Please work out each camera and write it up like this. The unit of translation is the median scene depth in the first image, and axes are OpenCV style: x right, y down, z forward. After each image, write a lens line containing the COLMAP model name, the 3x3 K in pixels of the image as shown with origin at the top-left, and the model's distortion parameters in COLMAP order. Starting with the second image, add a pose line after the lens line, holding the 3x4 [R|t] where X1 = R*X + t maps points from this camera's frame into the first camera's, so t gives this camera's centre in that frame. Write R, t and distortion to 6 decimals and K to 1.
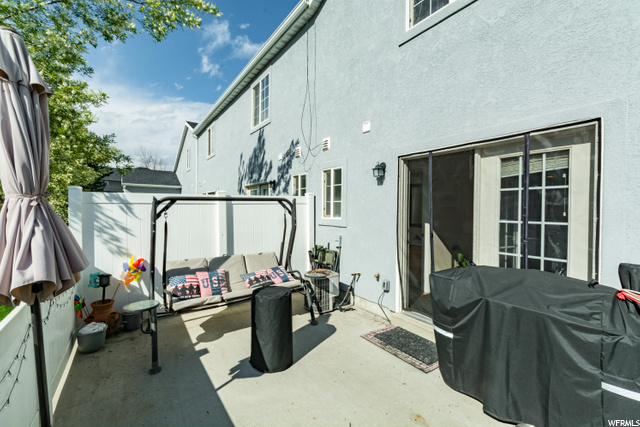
lens RADIAL K [[283.5, 0, 318.4], [0, 283.5, 210.3], [0, 0, 1]] dist [0.001719, -0.000135]
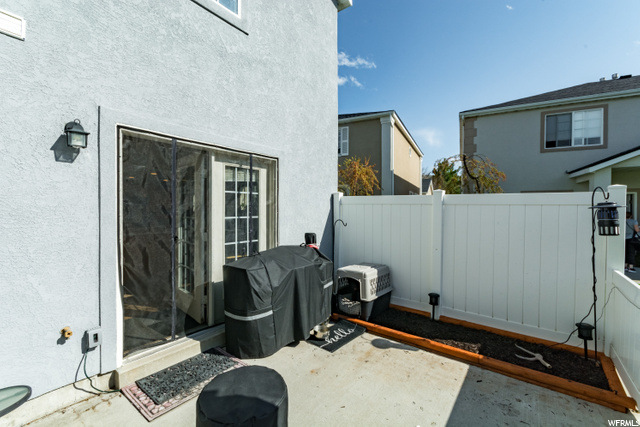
lens RADIAL K [[283.5, 0, 318.4], [0, 283.5, 210.3], [0, 0, 1]] dist [0.001719, -0.000135]
pose [[-0.326047, -0.001550, 0.945352, -0.629747], [0.002692, 0.999993, 0.002569, 0.005136], [-0.945350, 0.003382, -0.326040, 1.030593]]
